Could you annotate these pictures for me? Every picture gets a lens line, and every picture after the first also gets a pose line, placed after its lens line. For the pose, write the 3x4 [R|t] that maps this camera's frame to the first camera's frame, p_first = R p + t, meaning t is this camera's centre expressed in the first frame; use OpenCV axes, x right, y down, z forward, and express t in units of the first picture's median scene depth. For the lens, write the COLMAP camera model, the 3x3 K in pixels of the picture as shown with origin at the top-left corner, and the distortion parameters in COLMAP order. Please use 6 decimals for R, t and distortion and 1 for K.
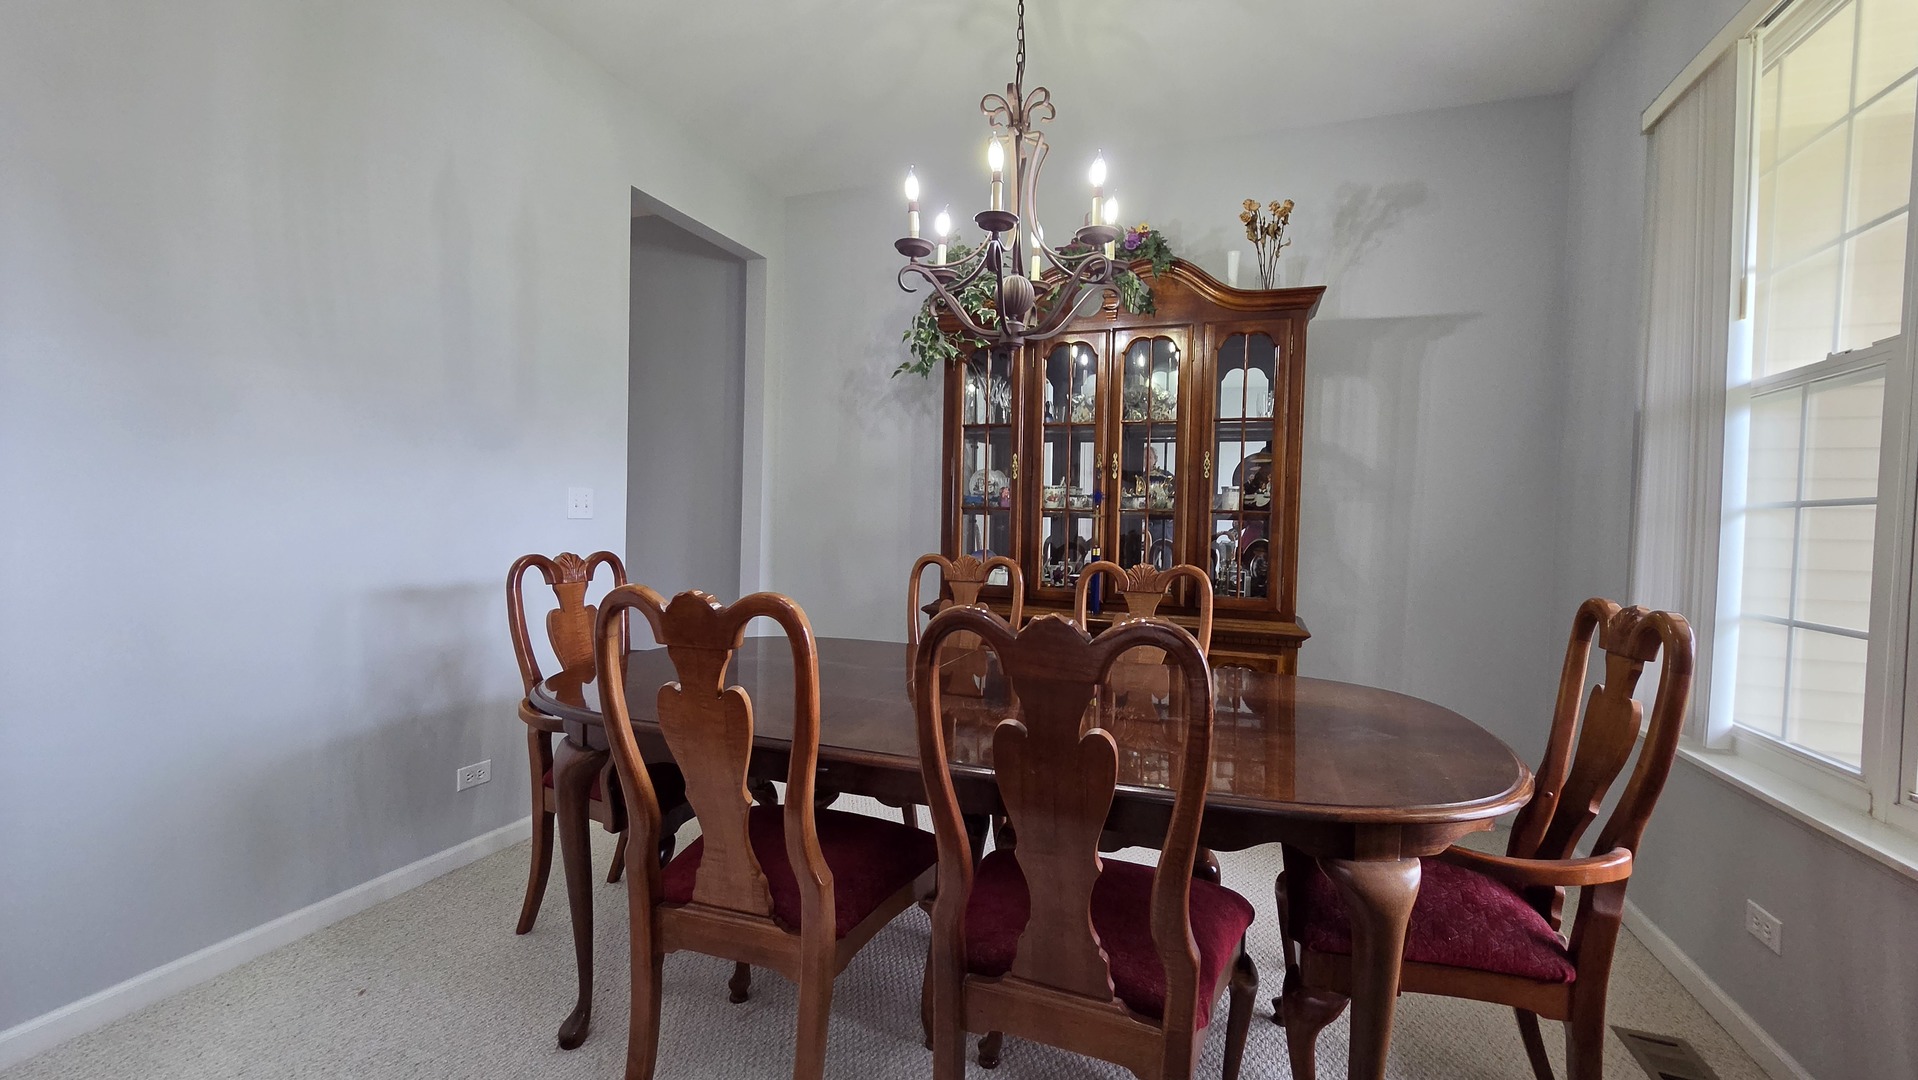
lens RADIAL K [[787.3, 0, 959.0], [0, 787.3, 540.0], [0, 0, 1]] dist [0.000550, 0.000302]
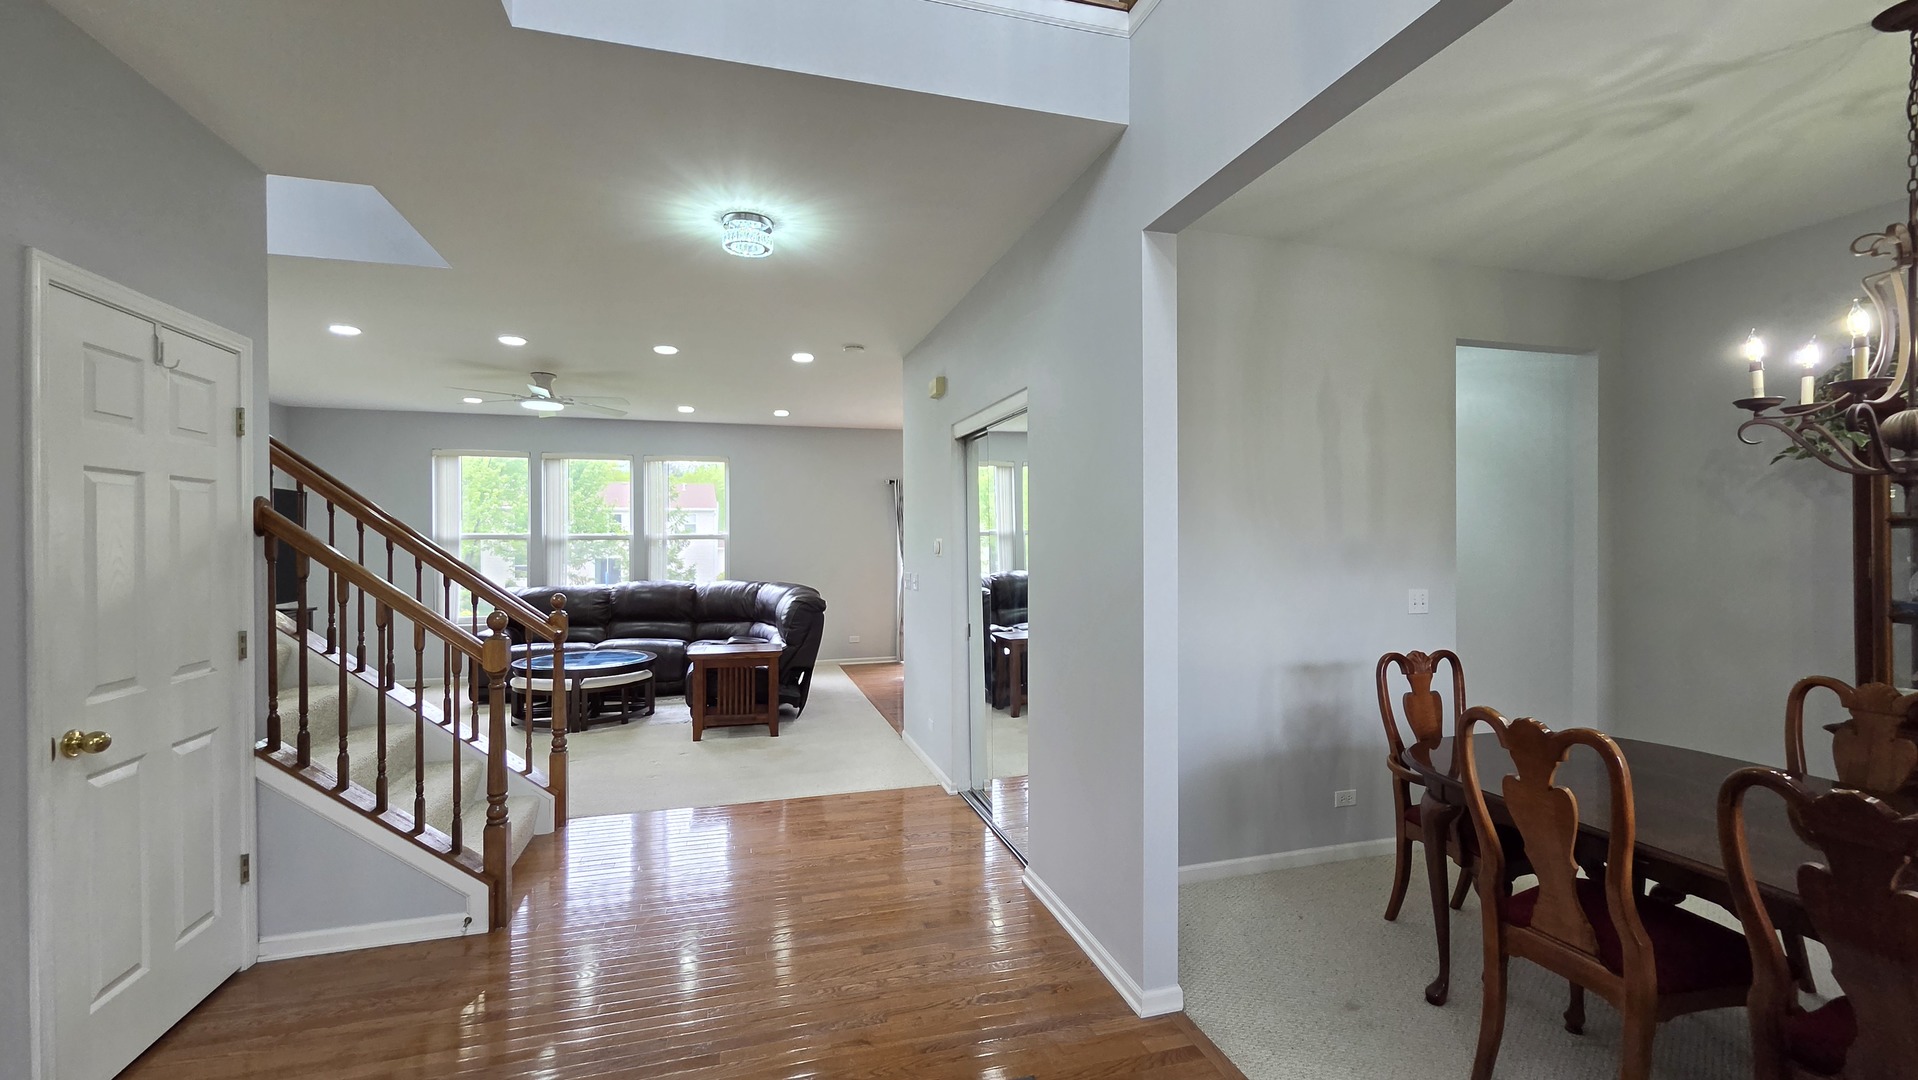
lens RADIAL K [[785.8, 0, 959.0], [0, 785.8, 540.0], [0, 0, 1]] dist [-0.002552, -0.000072]
pose [[0.589333, -0.024819, -0.807509, 0.177841], [-0.007568, 0.999315, -0.036237, -0.153475], [0.807855, 0.027467, 0.588741, -0.571046]]
